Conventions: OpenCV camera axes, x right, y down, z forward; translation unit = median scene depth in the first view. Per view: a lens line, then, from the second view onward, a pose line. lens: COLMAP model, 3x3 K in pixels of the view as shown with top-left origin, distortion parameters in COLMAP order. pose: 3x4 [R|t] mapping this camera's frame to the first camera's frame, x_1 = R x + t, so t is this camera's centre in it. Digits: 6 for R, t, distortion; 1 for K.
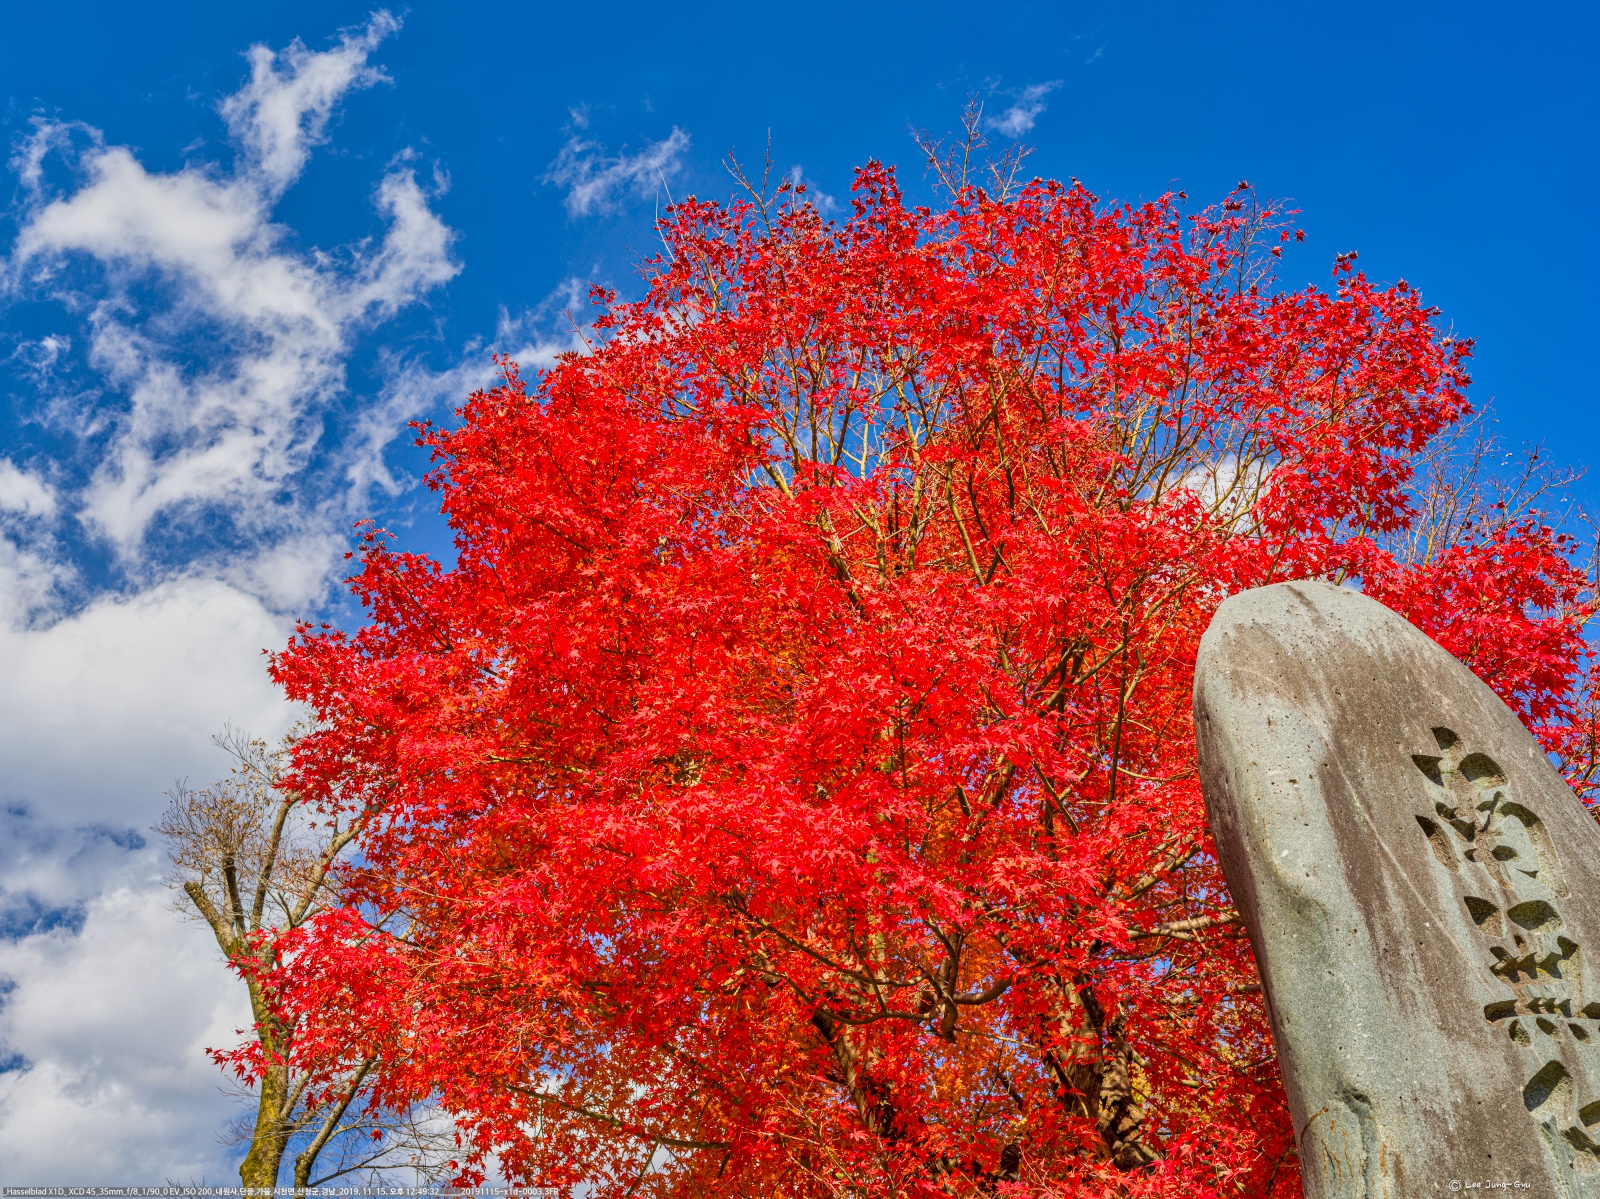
lens RADIAL K [[1679.7, 0, 800.0], [0, 1679.7, 599.5], [0, 0, 1]] dist [0.013241, 0.008803]
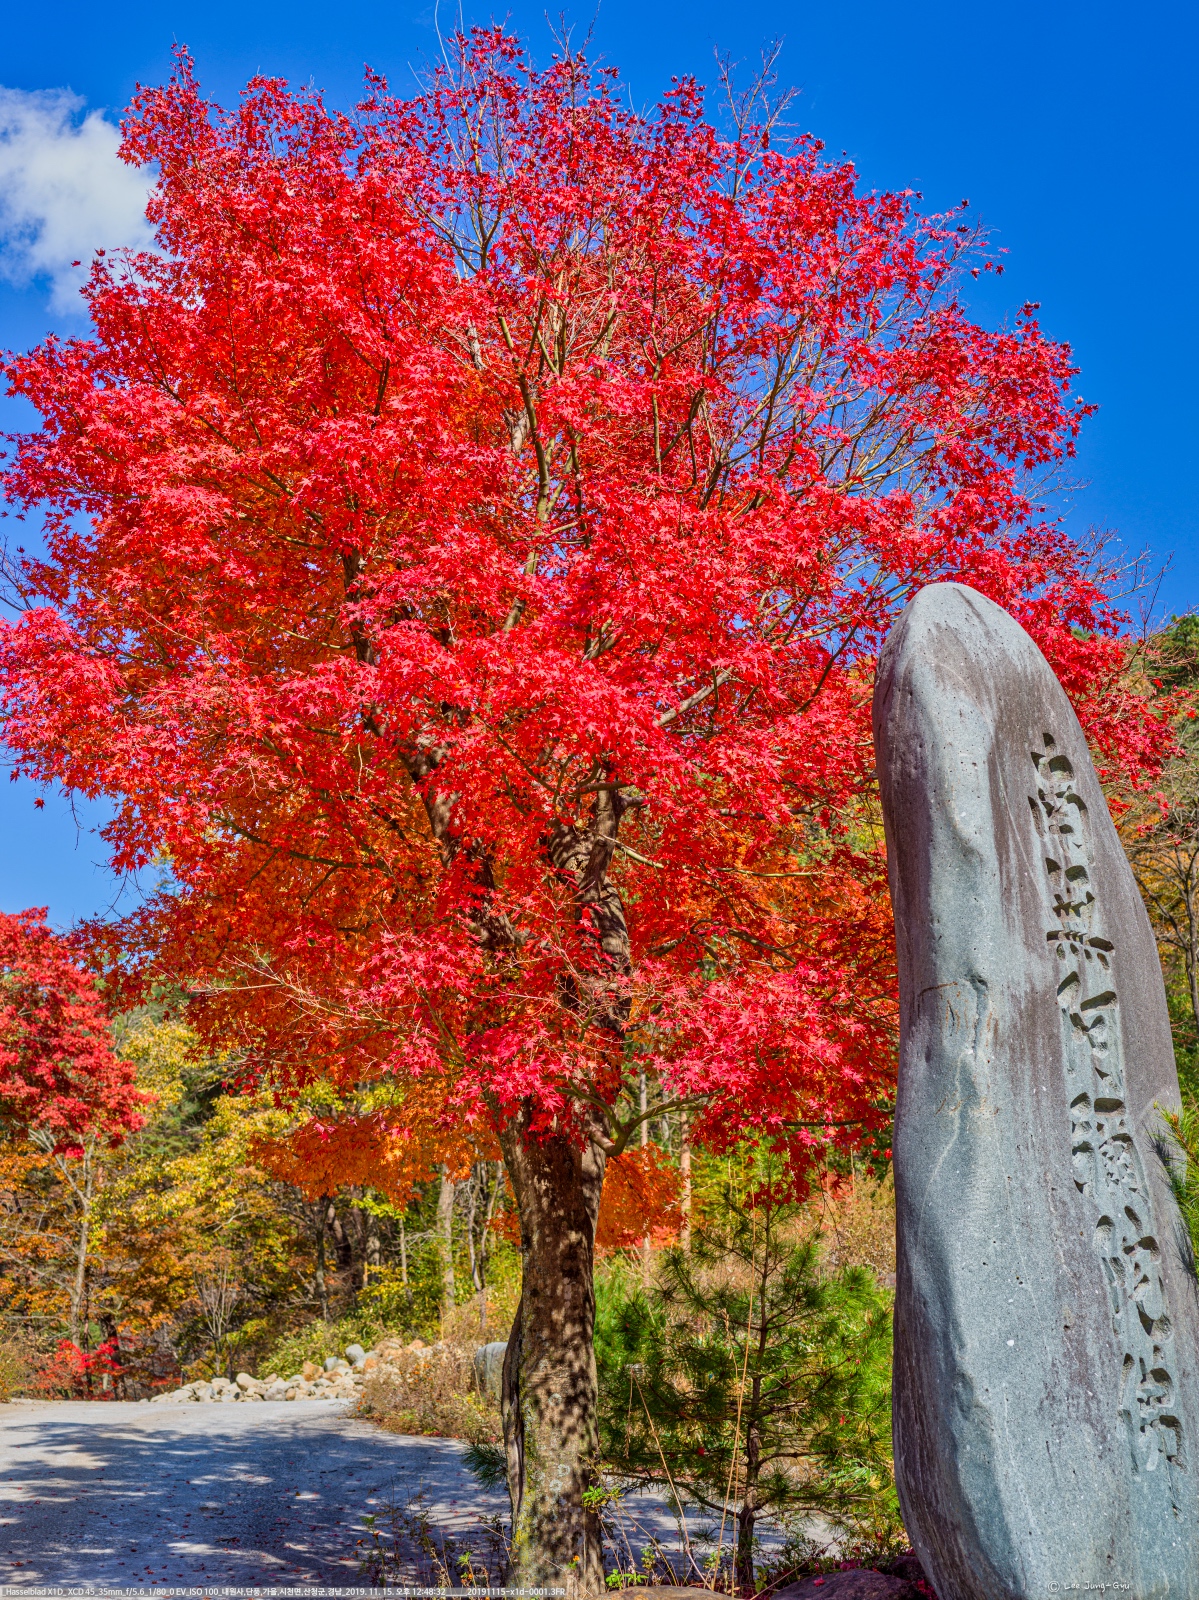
lens RADIAL K [[1679.7, 0, 599.5], [0, 1679.7, 800.0], [0, 0, 1]] dist [0.013241, 0.008803]
pose [[0.919527, 0.183306, 0.347663, -0.508217], [-0.282054, 0.923799, 0.258923, -0.149186], [-0.273708, -0.336146, 0.901160, -0.234672]]
